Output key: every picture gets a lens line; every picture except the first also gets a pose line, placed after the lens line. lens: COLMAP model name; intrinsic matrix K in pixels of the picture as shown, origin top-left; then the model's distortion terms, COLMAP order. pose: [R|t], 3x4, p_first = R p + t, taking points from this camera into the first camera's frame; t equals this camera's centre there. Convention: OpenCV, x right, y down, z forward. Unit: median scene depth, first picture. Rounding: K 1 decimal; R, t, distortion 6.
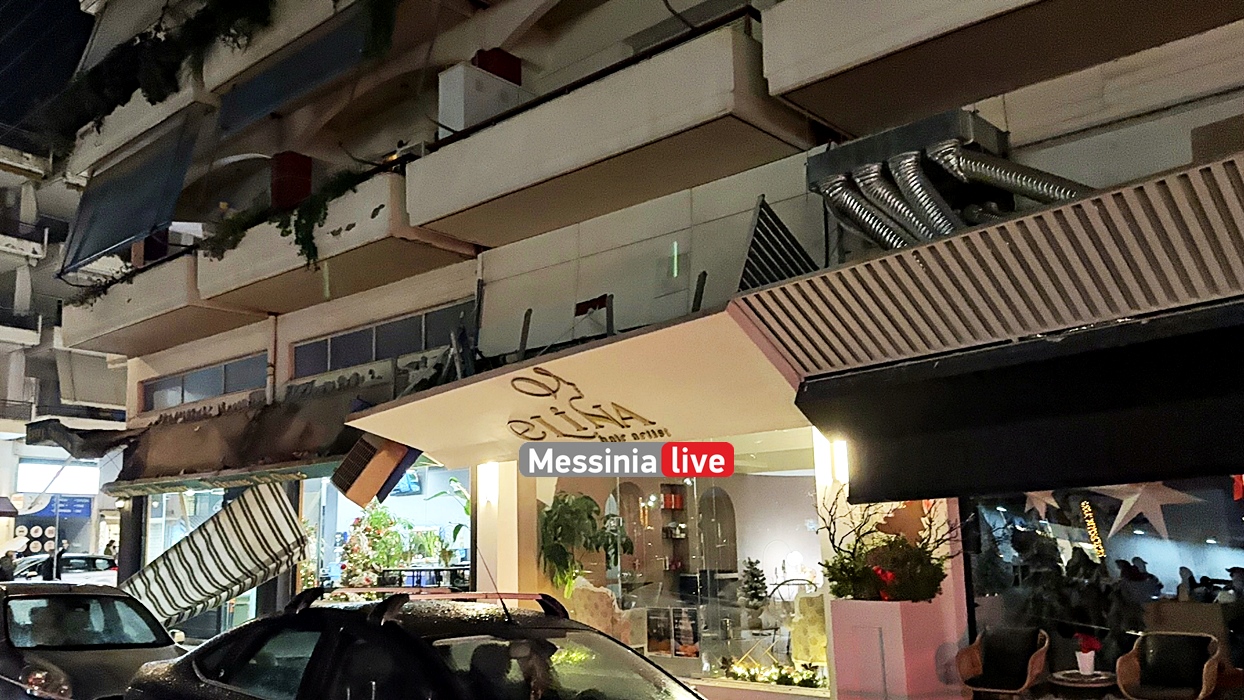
lens RADIAL K [[1062.4, 0, 597.1], [0, 1062.4, 369.5], [0, 0, 1]] dist [0.171597, -0.326847]
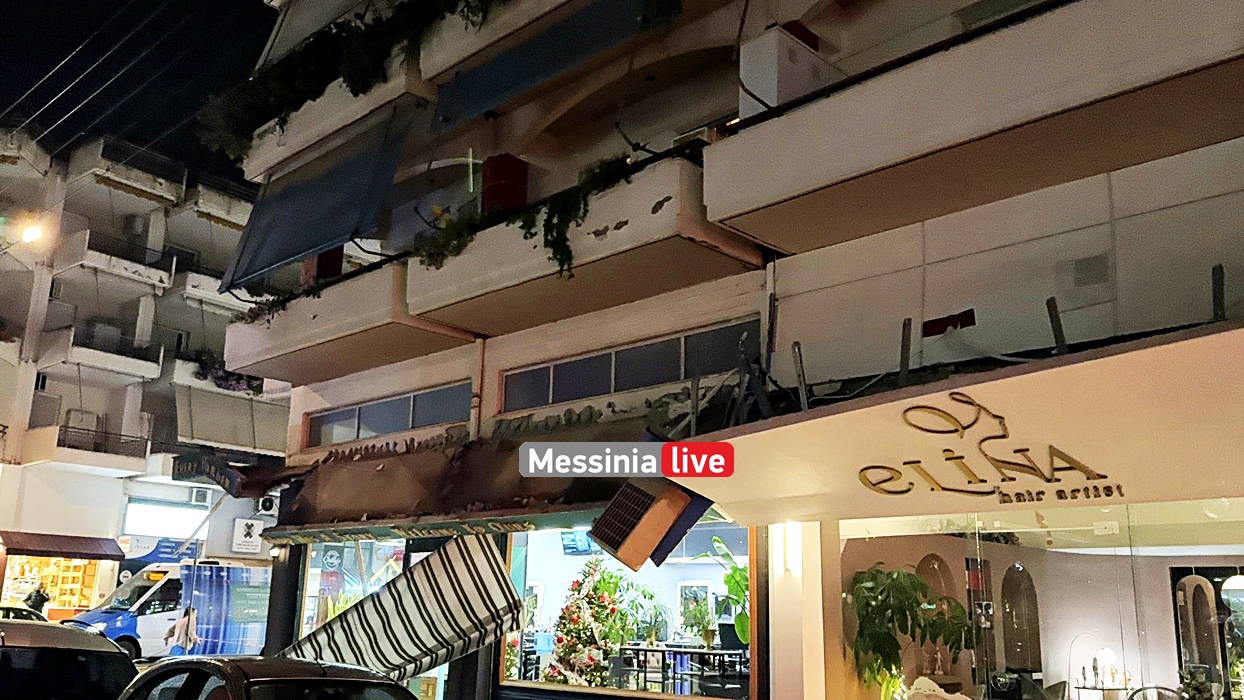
lens RADIAL K [[1070.1, 0, 658.1], [0, 1070.1, 355.5], [0, 0, 1]] dist [0.177676, -0.341921]
pose [[0.999004, 0.036174, -0.026128, -0.152198], [-0.037916, 0.996856, -0.069571, 0.020396], [0.023530, 0.070492, 0.997235, 0.159552]]
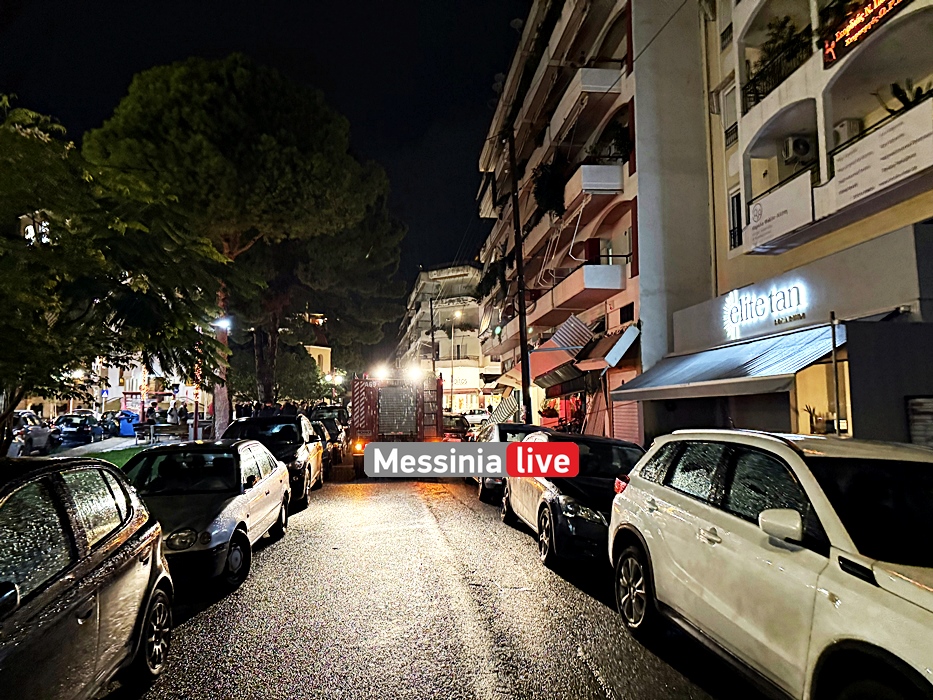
lens RADIAL K [[651.3, 0, 462.0], [0, 651.3, 353.6], [0, 0, 1]] dist [0.126770, -0.198456]
pose [[0.760248, -0.042698, -0.648228, 1.353918], [0.096824, 0.994140, 0.048073, -0.200670], [0.642376, -0.099312, 0.759927, -1.137183]]
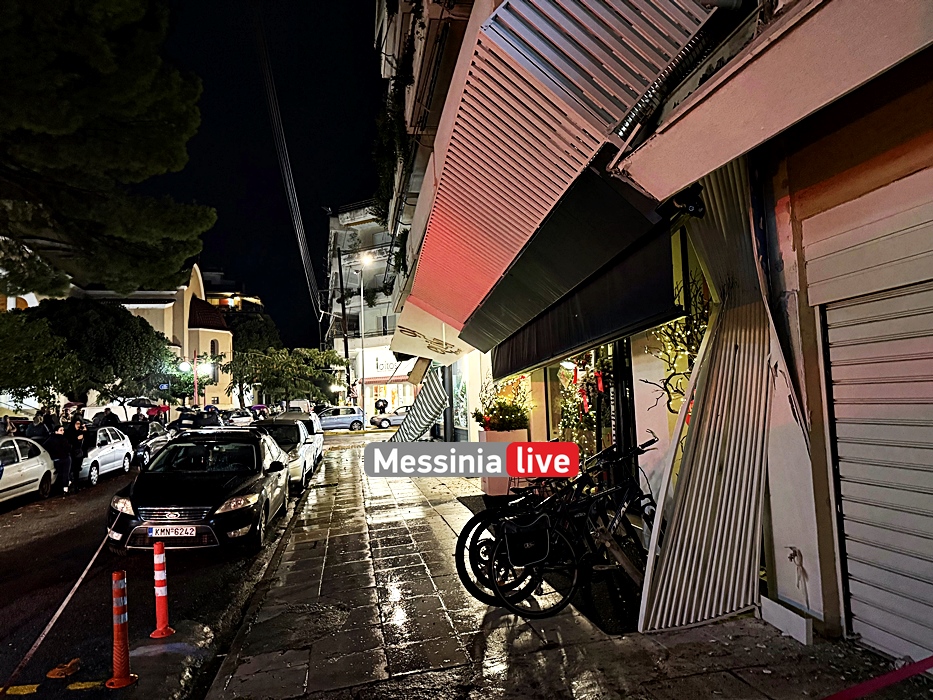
lens RADIAL K [[651.3, 0, 462.0], [0, 651.3, 353.6], [0, 0, 1]] dist [0.126770, -0.198456]
pose [[0.792978, -0.059262, -0.606361, 0.607678], [0.122943, 0.990349, 0.063990, -0.006364], [0.596717, -0.125291, 0.792611, 0.023542]]
